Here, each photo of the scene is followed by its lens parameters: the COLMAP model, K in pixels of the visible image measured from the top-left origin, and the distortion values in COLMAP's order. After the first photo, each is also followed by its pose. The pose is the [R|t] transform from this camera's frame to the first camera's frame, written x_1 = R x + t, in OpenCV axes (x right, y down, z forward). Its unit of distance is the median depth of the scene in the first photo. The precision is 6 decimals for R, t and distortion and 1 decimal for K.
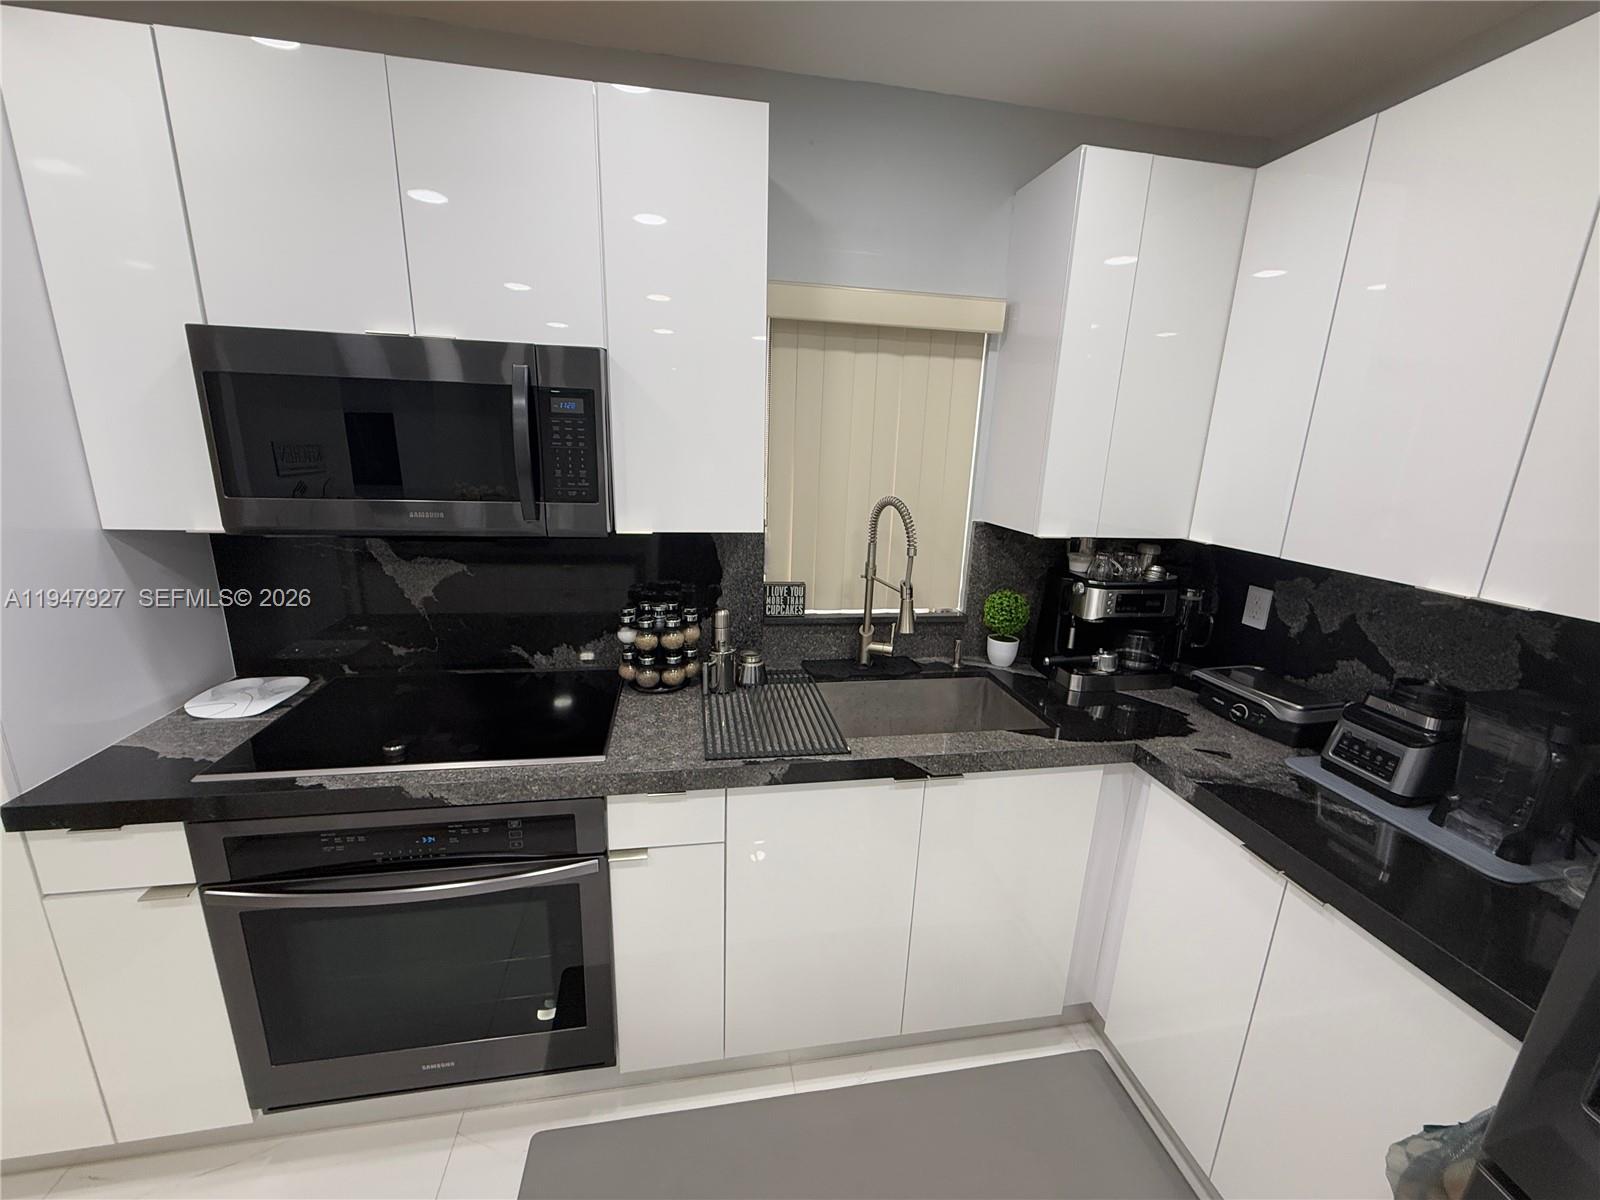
lens RADIAL K [[637.1, 0, 799.1], [0, 637.1, 602.7], [0, 0, 1]] dist [-0.000931, 0.000512]
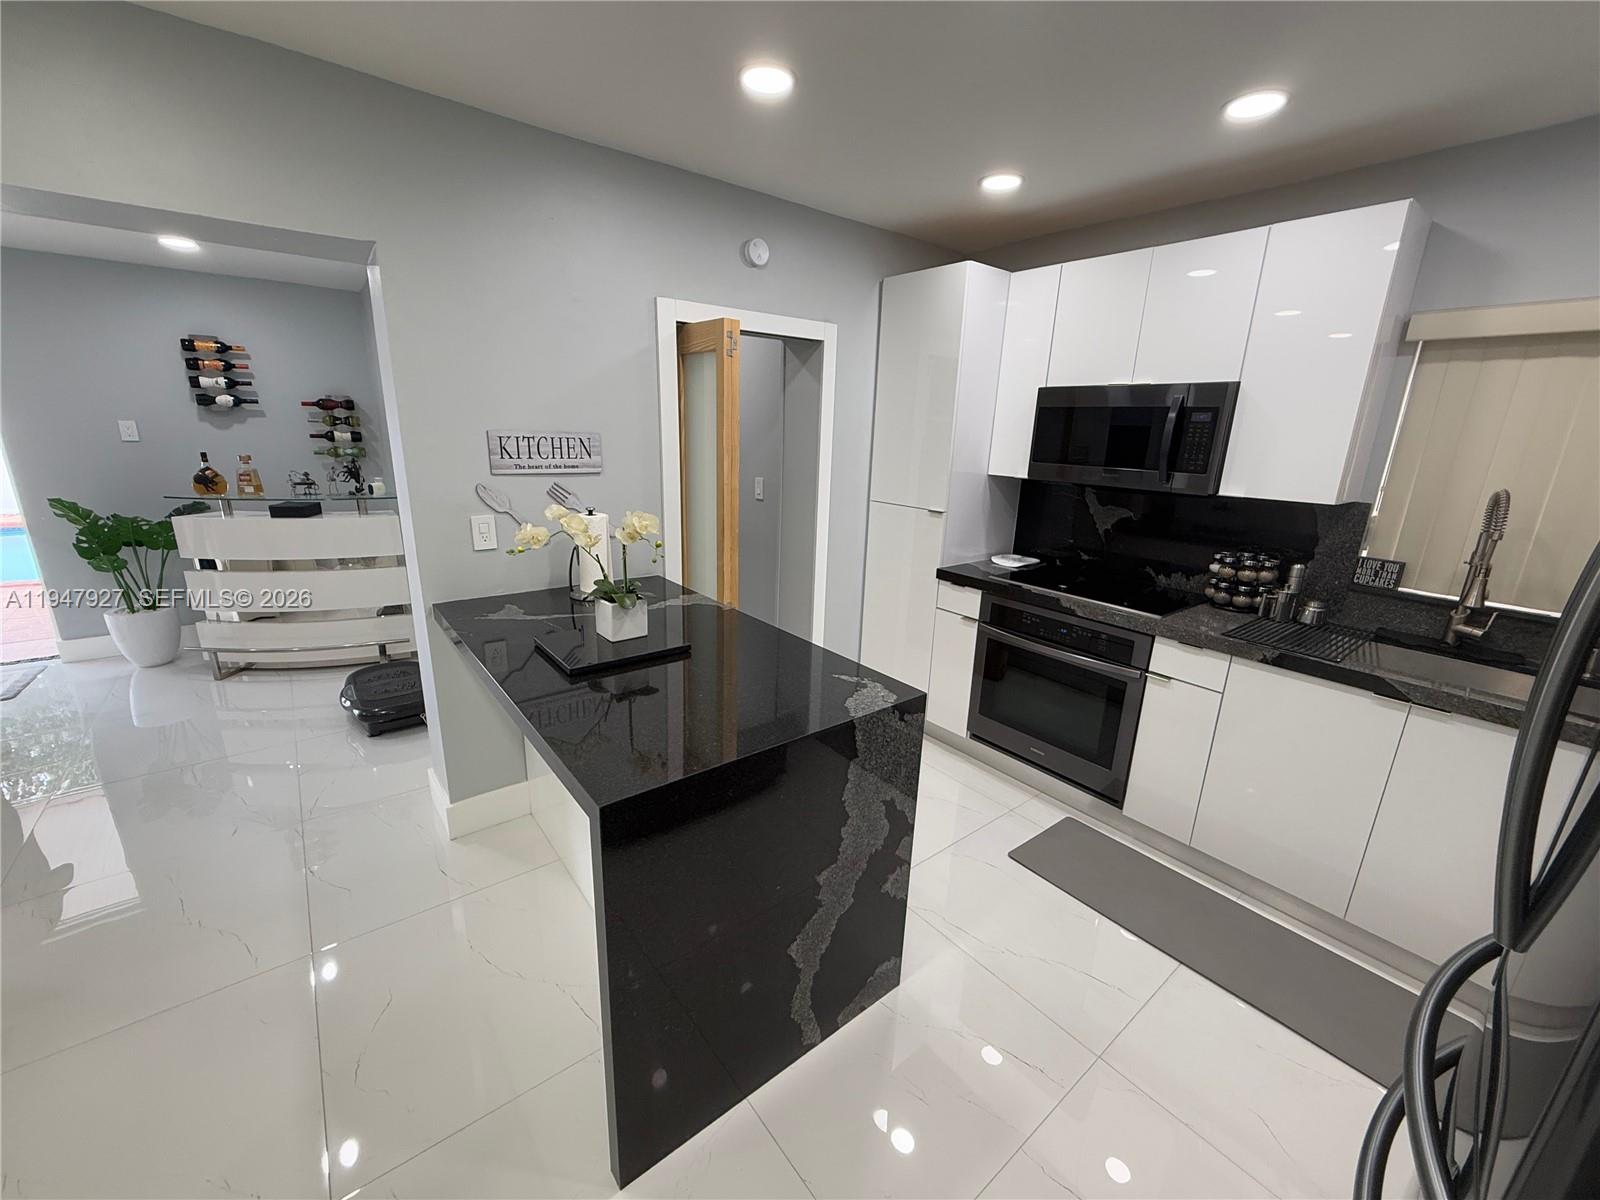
lens RADIAL K [[637.1, 0, 799.1], [0, 637.1, 602.7], [0, 0, 1]] dist [-0.000931, 0.000512]
pose [[0.473648, 0.217366, -0.853469, 0.548812], [-0.234067, 0.965282, 0.115943, 0.181958], [0.849041, 0.144853, 0.508082, -0.572880]]
